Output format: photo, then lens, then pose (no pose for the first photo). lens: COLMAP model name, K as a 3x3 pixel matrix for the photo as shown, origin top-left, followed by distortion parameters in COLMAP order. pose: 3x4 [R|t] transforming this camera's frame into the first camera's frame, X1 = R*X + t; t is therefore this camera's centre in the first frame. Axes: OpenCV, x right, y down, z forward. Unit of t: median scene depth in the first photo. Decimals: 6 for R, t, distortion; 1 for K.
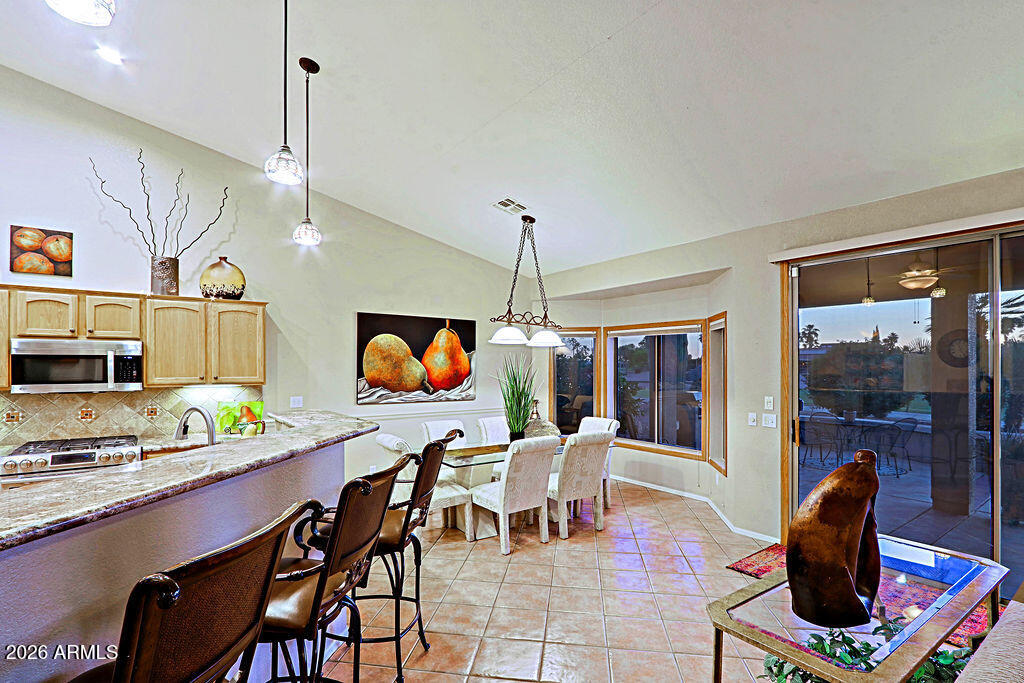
lens RADIAL K [[480.1, 0, 502.0], [0, 480.1, 358.6], [0, 0, 1]] dist [-0.015419, 0.001584]
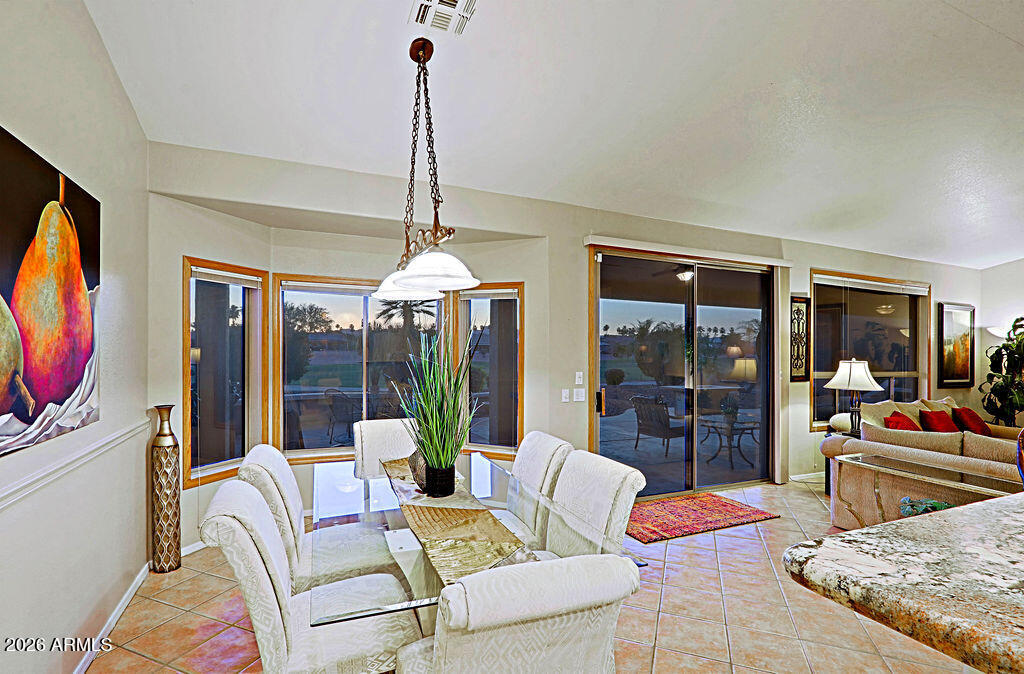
lens RADIAL K [[480.1, 0, 498.9], [0, 480.1, 355.2], [0, 0, 1]] dist [-0.015419, 0.001584]
pose [[0.229608, -0.009361, 0.973238, -0.463635], [-0.030752, 0.999385, 0.016868, 0.028400], [-0.972797, -0.033803, 0.229179, 0.874168]]
